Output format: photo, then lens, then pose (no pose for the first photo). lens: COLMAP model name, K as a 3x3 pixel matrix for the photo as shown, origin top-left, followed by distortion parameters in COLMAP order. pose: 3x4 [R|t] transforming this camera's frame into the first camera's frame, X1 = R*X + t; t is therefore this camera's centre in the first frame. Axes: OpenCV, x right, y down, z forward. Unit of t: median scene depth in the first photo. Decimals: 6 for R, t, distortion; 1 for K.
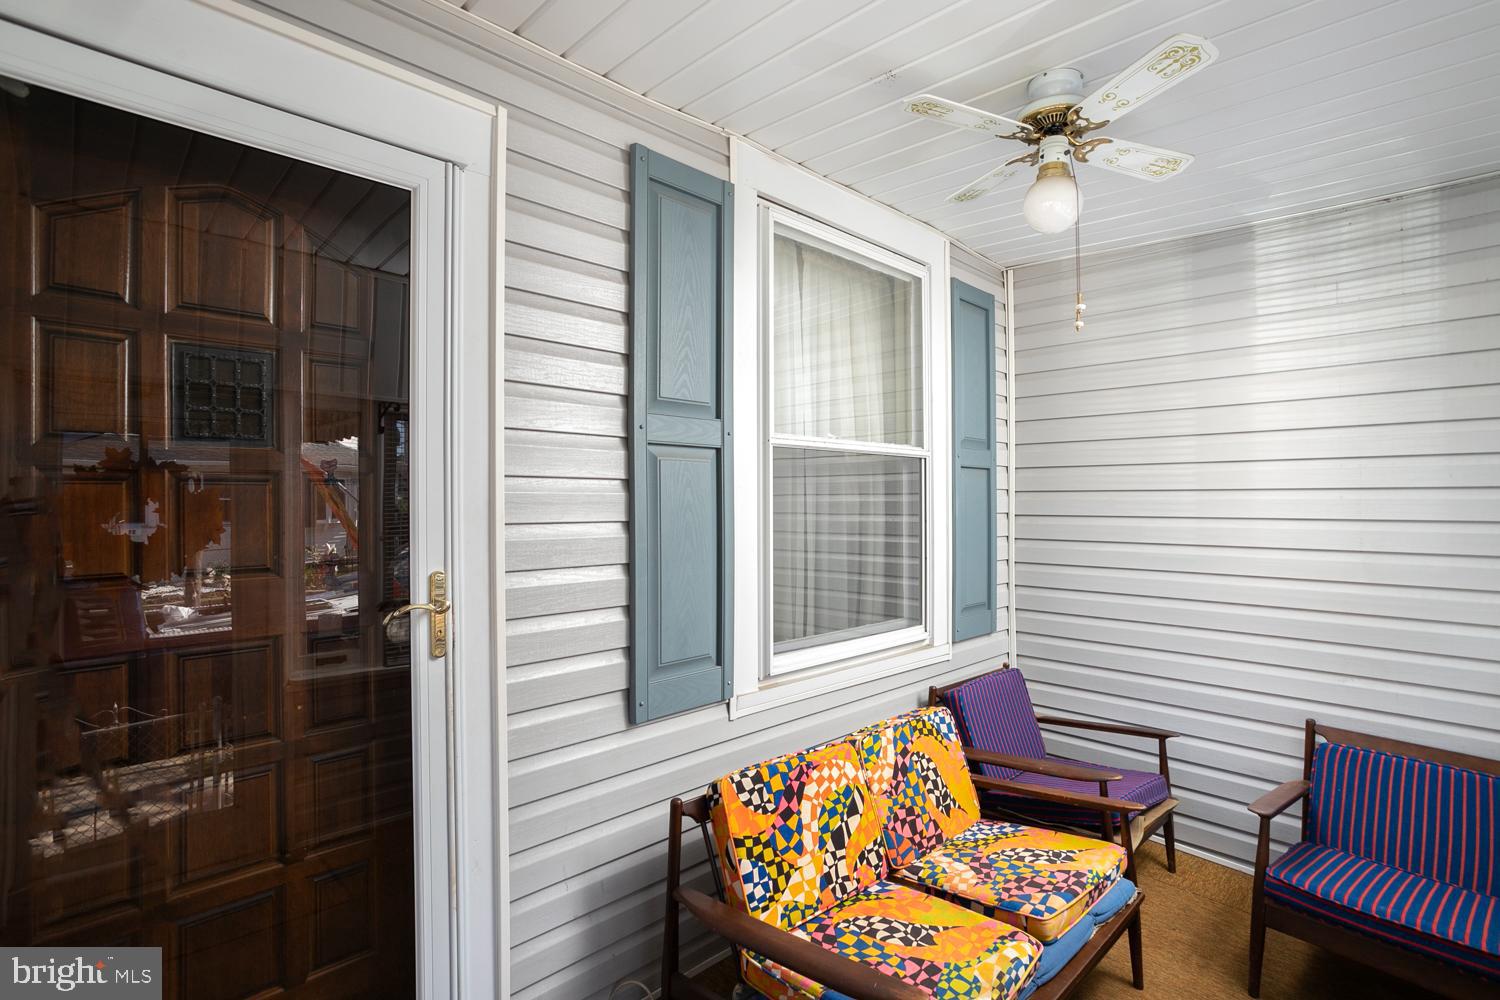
lens RADIAL K [[742.2, 0, 750.0], [0, 742.2, 494.1], [0, 0, 1]] dist [-0.000113, 0.001176]
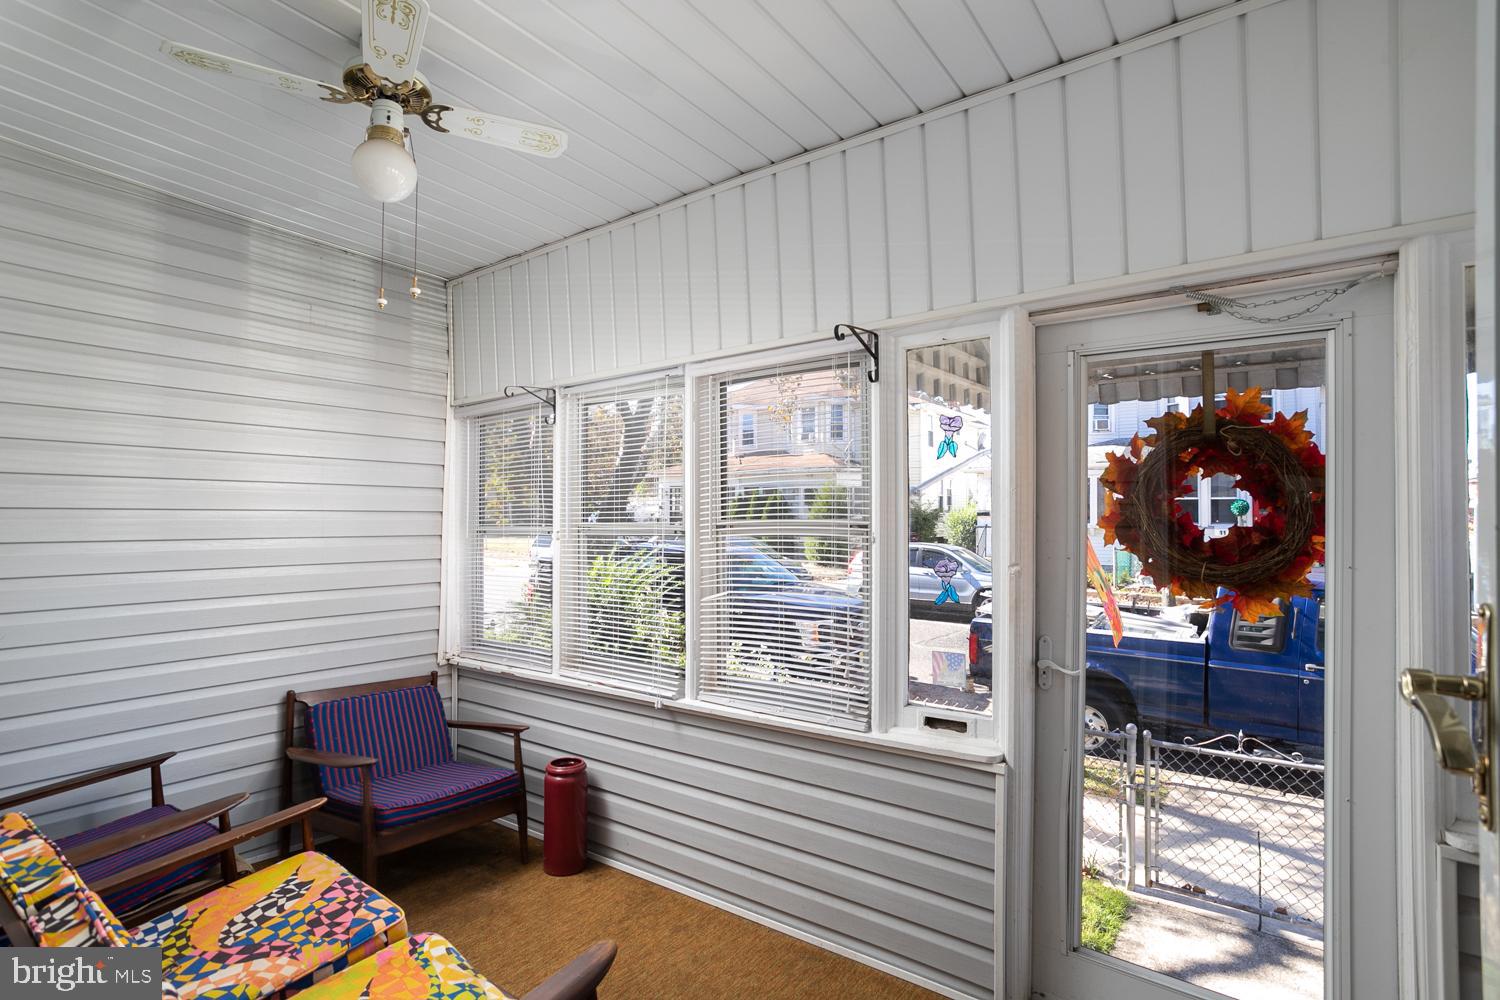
lens RADIAL K [[742.2, 0, 750.0], [0, 742.2, 494.1], [0, 0, 1]] dist [-0.000113, 0.001176]
pose [[-0.163253, 0.029137, 0.986154, -0.534990], [-0.016976, 0.999333, -0.032336, 0.041619], [-0.986438, -0.022019, -0.162649, 0.609861]]
